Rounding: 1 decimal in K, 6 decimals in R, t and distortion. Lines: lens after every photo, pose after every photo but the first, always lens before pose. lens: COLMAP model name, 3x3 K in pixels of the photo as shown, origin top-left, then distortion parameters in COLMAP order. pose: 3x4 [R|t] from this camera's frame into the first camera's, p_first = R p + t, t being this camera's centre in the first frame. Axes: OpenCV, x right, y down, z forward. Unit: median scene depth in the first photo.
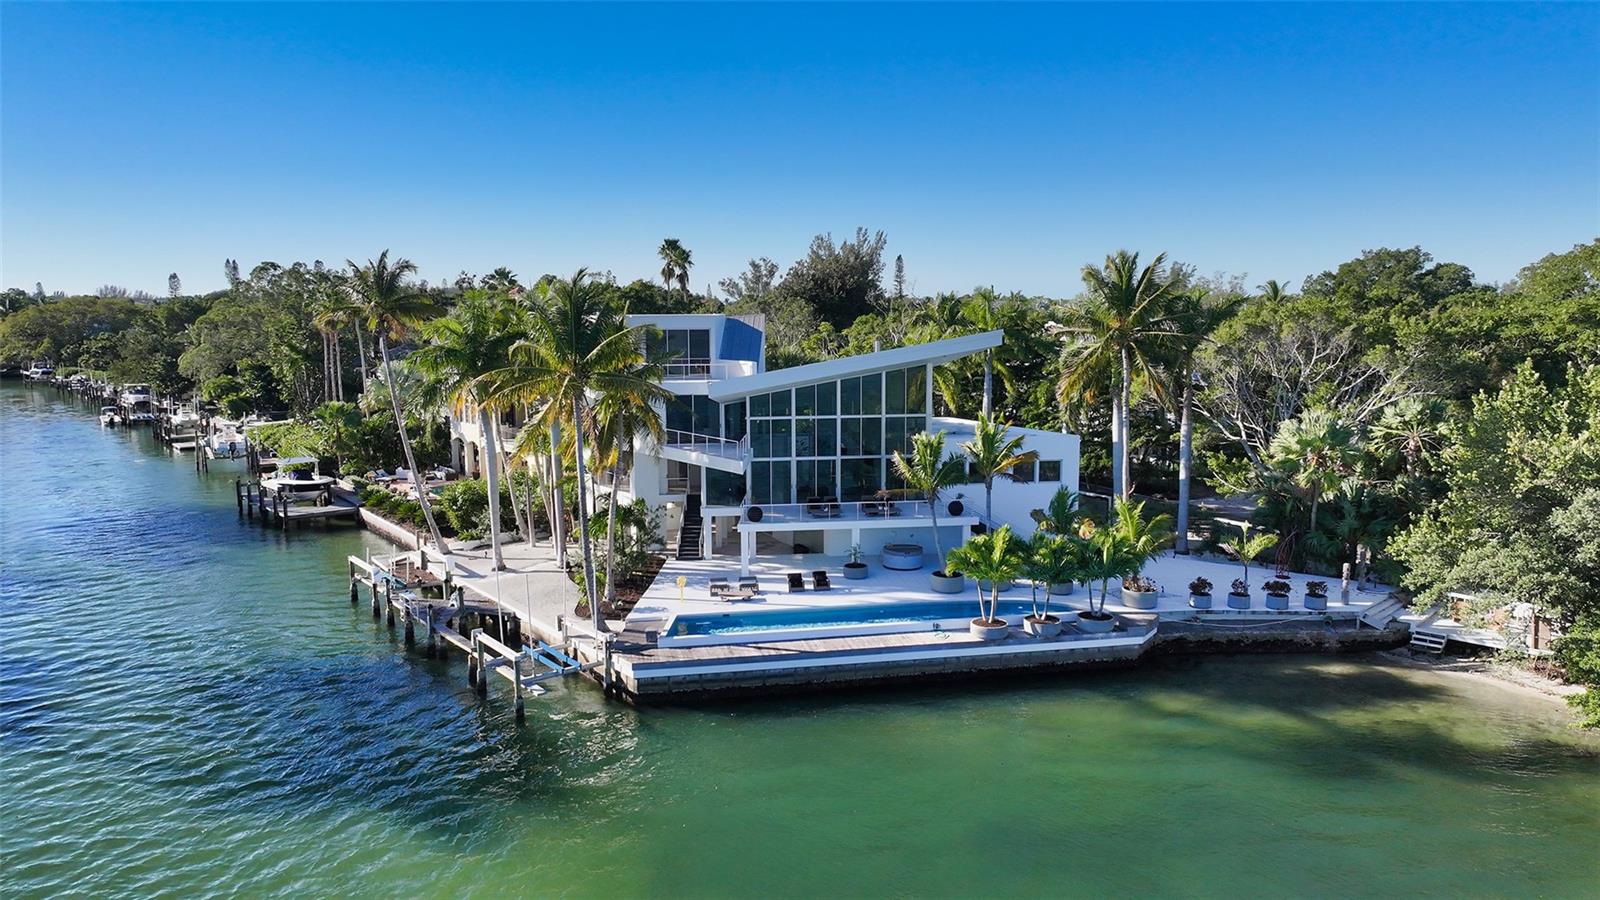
lens RADIAL K [[1140.5, 0, 800.0], [0, 1140.5, 450.0], [0, 0, 1]] dist [0.005337, 0.001964]
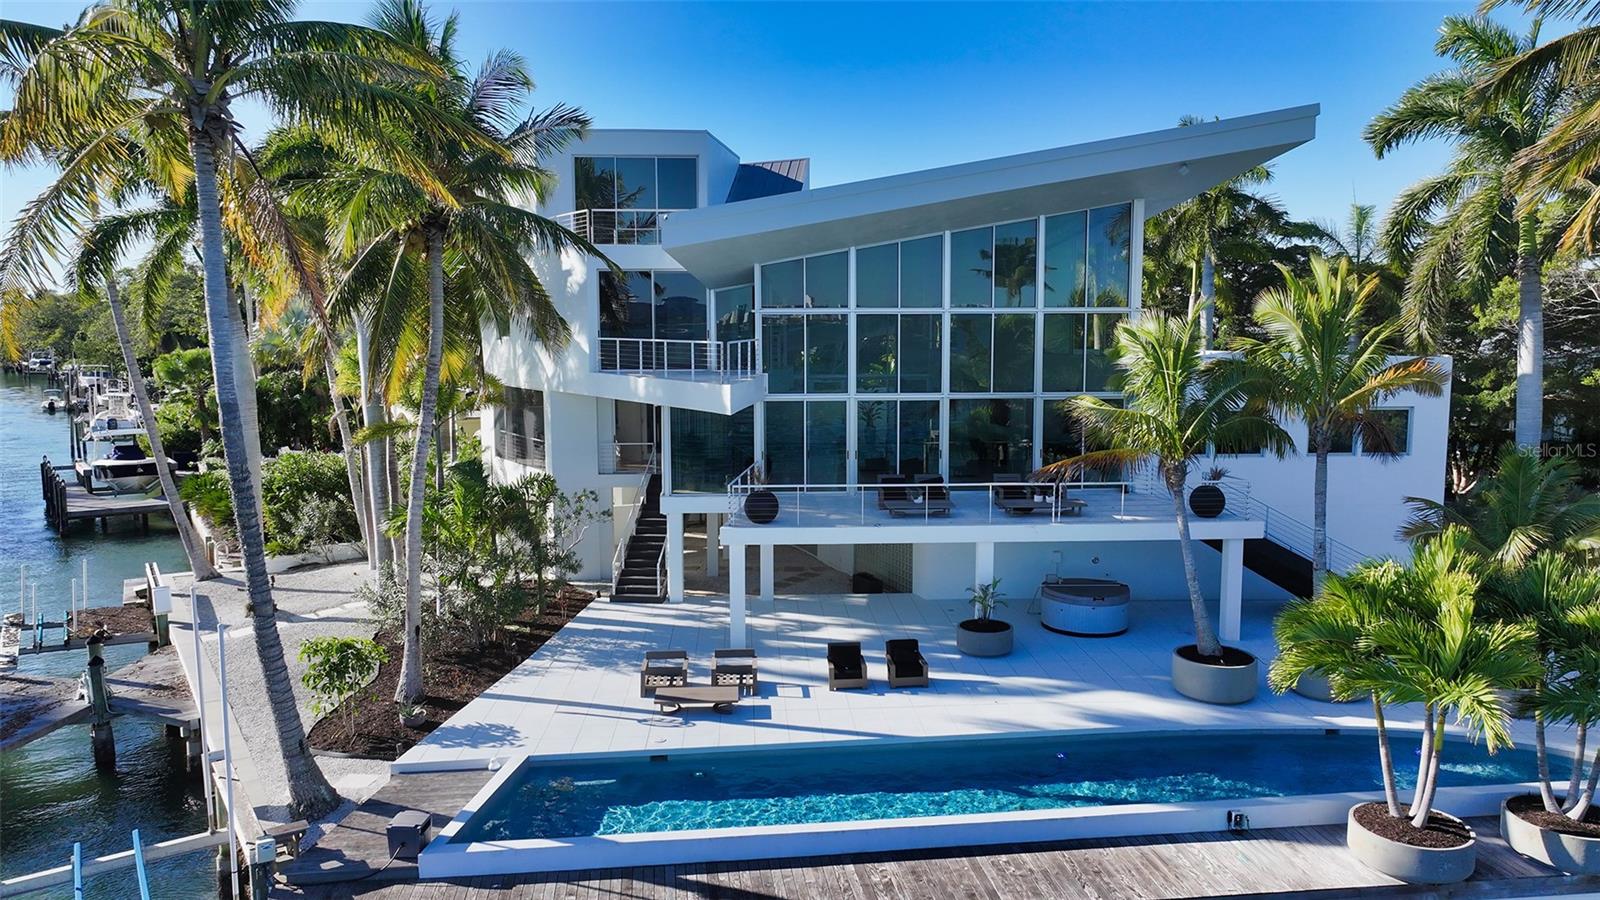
lens RADIAL K [[1140.5, 0, 800.0], [0, 1140.5, 450.0], [0, 0, 1]] dist [0.005337, 0.001964]
pose [[0.997233, 0.011192, -0.073498, 0.008833], [-0.012656, 0.999730, -0.019493, 0.042239], [0.073260, 0.020369, 0.997105, 0.544413]]
